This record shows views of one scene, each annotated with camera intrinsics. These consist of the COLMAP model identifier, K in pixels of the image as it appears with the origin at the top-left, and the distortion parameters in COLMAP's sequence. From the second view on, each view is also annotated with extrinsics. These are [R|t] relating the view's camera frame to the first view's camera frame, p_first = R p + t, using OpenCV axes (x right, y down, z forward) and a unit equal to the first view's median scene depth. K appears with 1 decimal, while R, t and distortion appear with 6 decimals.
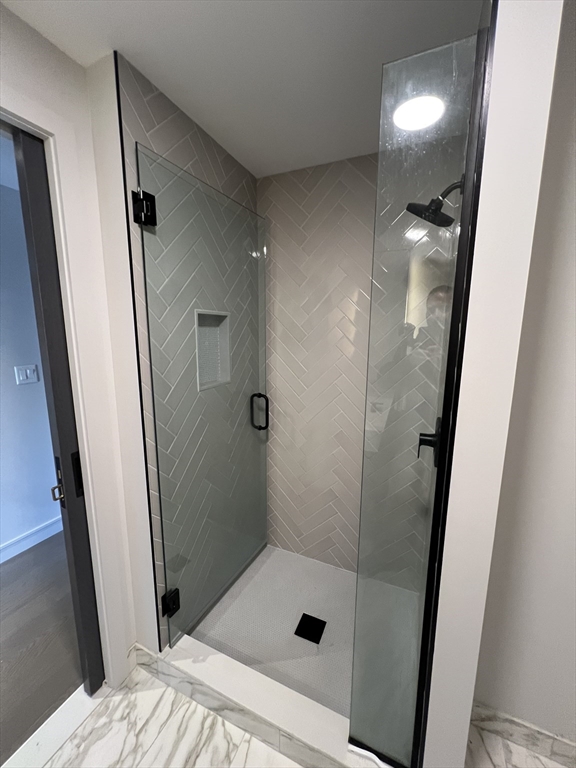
lens RADIAL K [[308.3, 0, 290.3], [0, 308.3, 381.0], [0, 0, 1]] dist [-0.001975, 0.000225]
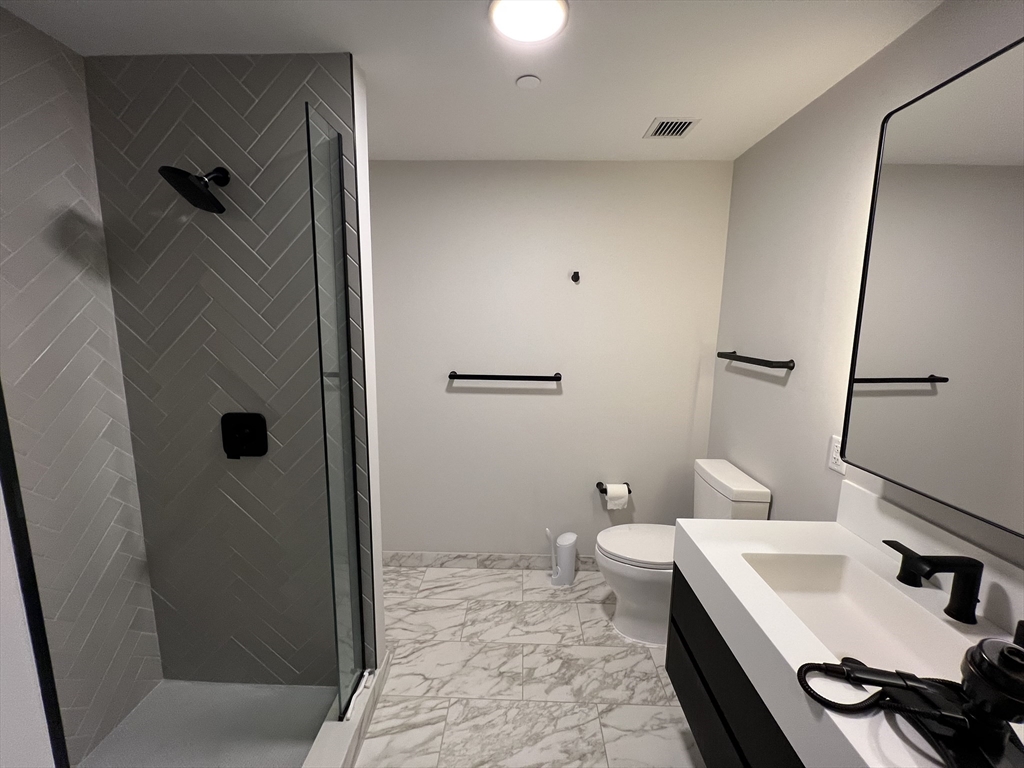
lens RADIAL K [[411.1, 0, 514.8], [0, 411.1, 384.0], [0, 0, 1]] dist [-0.001975, 0.000225]
pose [[-0.389334, -0.151984, 0.908471, -0.985041], [0.133964, 0.966463, 0.219097, -0.124815], [-0.911303, 0.207005, -0.355917, 0.646383]]
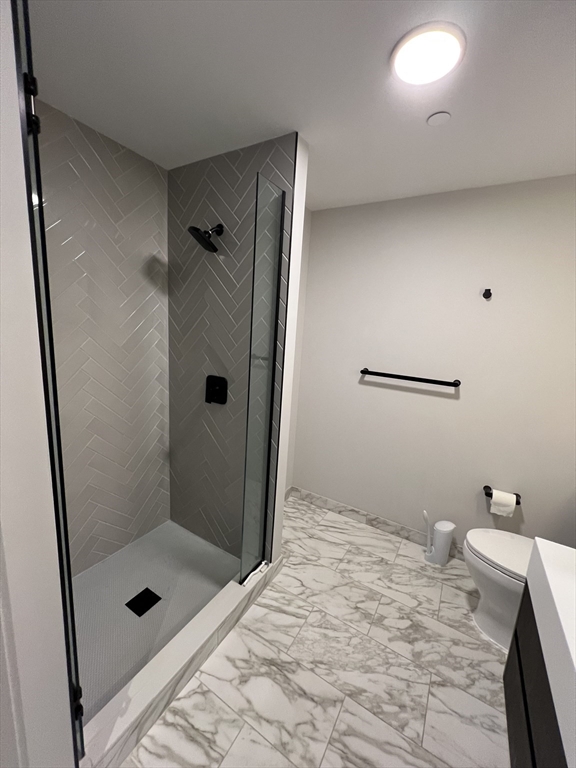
lens RADIAL K [[308.3, 0, 289.2], [0, 308.3, 384.4], [0, 0, 1]] dist [-0.001975, 0.000225]
pose [[0.113926, -0.184488, 0.976210, -0.996720], [0.096334, 0.980028, 0.173967, -0.068043], [-0.988808, 0.074223, 0.129423, 0.422439]]
